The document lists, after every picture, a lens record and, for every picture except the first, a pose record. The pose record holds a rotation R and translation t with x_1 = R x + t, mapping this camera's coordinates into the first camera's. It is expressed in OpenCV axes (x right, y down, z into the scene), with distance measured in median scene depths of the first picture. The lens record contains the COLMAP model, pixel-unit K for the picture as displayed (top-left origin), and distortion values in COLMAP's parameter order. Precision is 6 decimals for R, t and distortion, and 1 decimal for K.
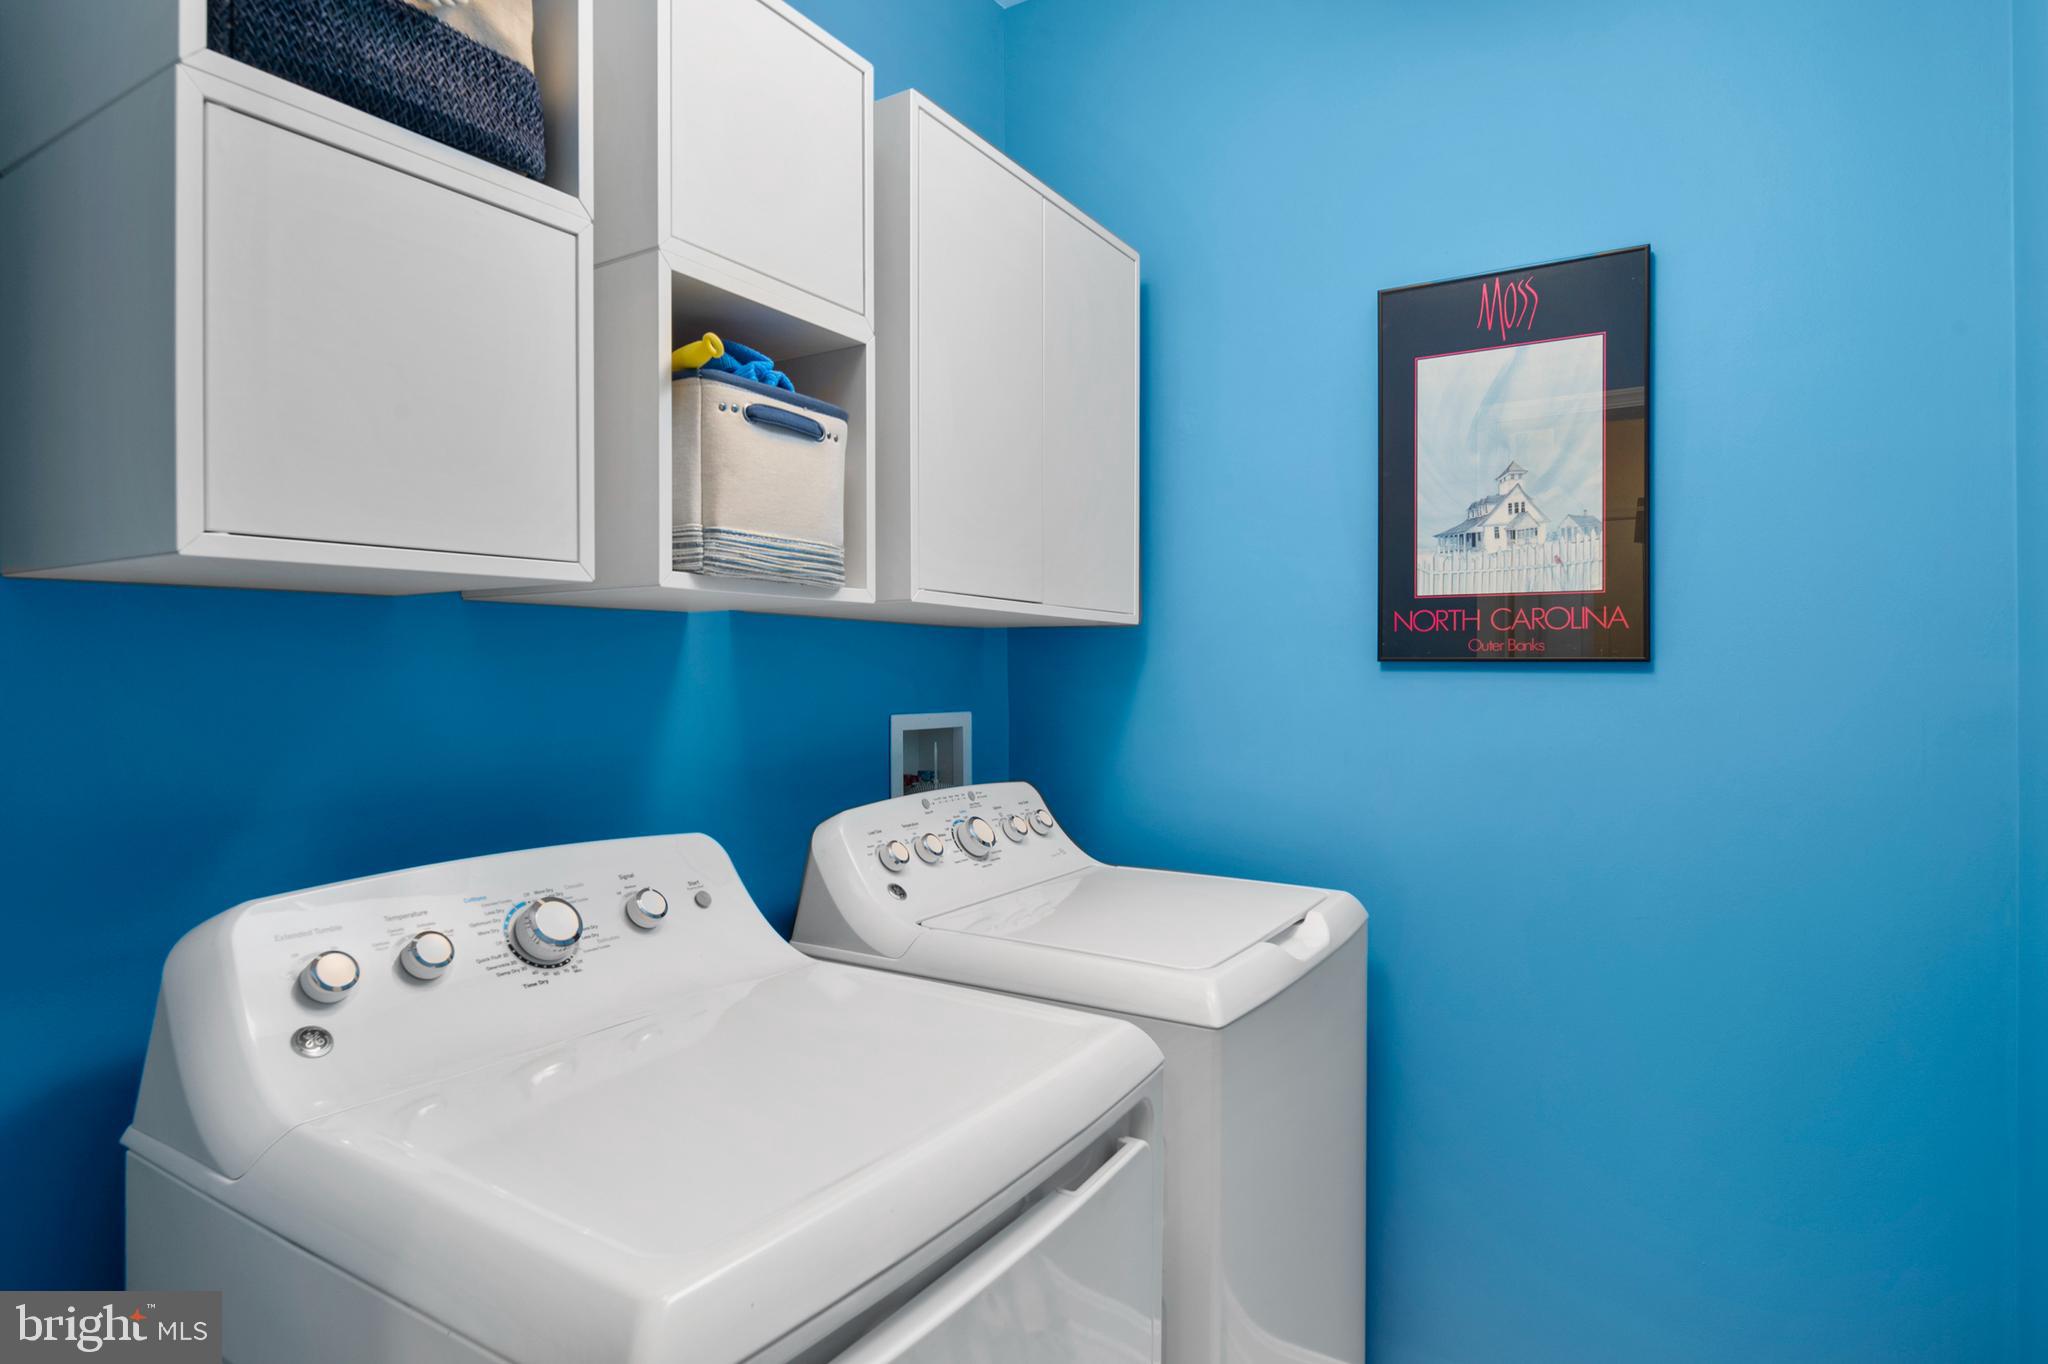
lens RADIAL K [[1115.2, 0, 1024.0], [0, 1115.2, 682.0], [0, 0, 1]] dist [-0.004320, -0.000638]
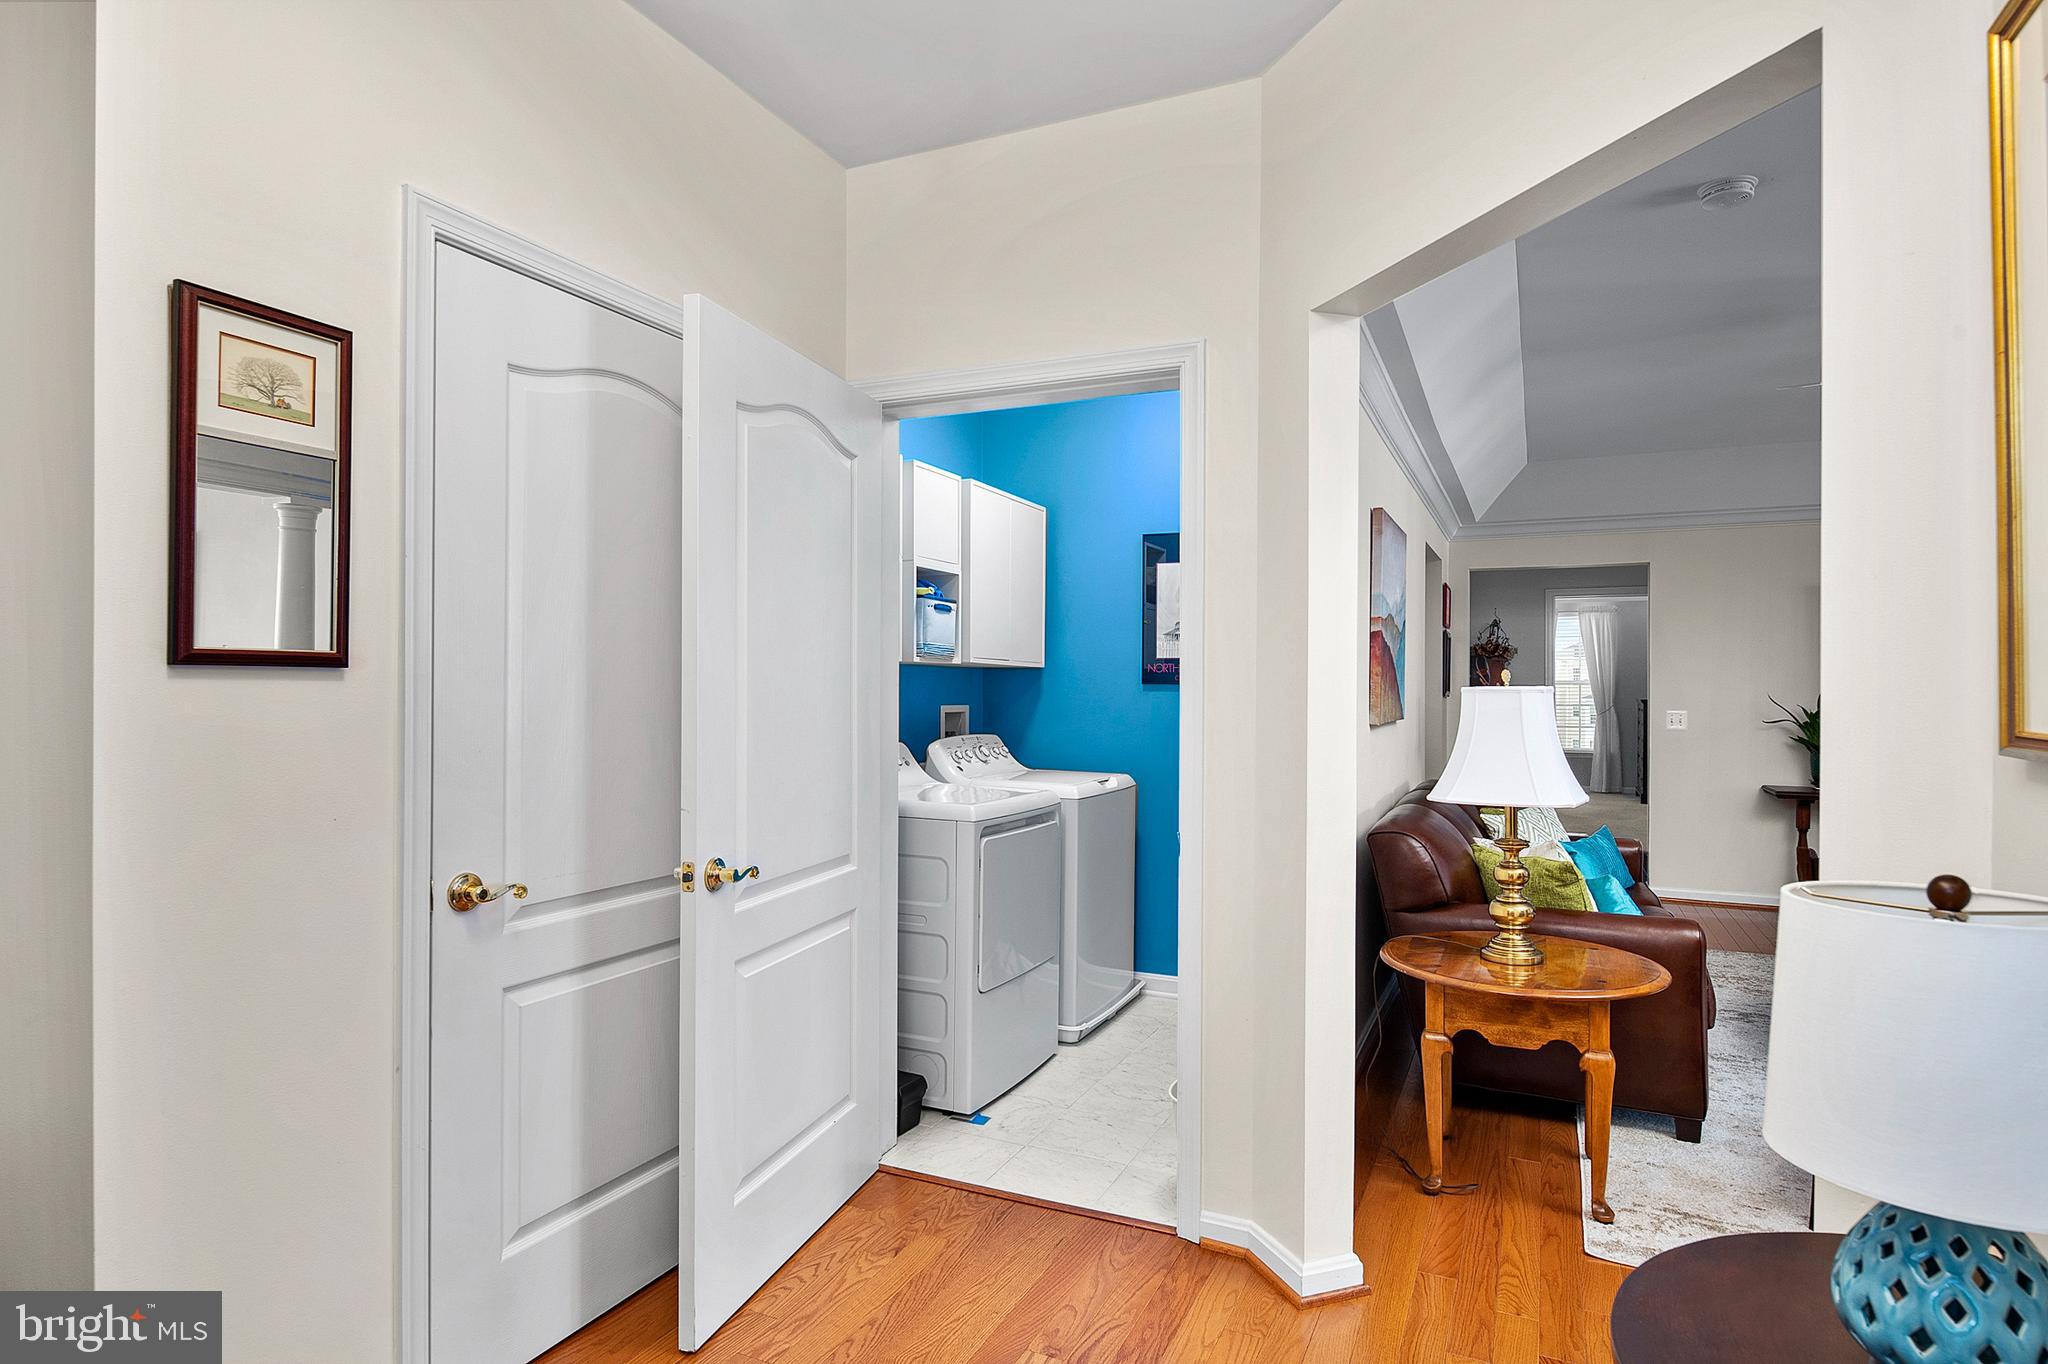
lens RADIAL K [[1115.2, 0, 1024.0], [0, 1115.2, 682.0], [0, 0, 1]] dist [-0.004320, -0.000638]
pose [[0.991290, 0.006706, 0.131524, -0.277152], [-0.005344, 0.999928, -0.010703, 0.005705], [-0.131586, 0.009907, 0.991255, -1.477078]]
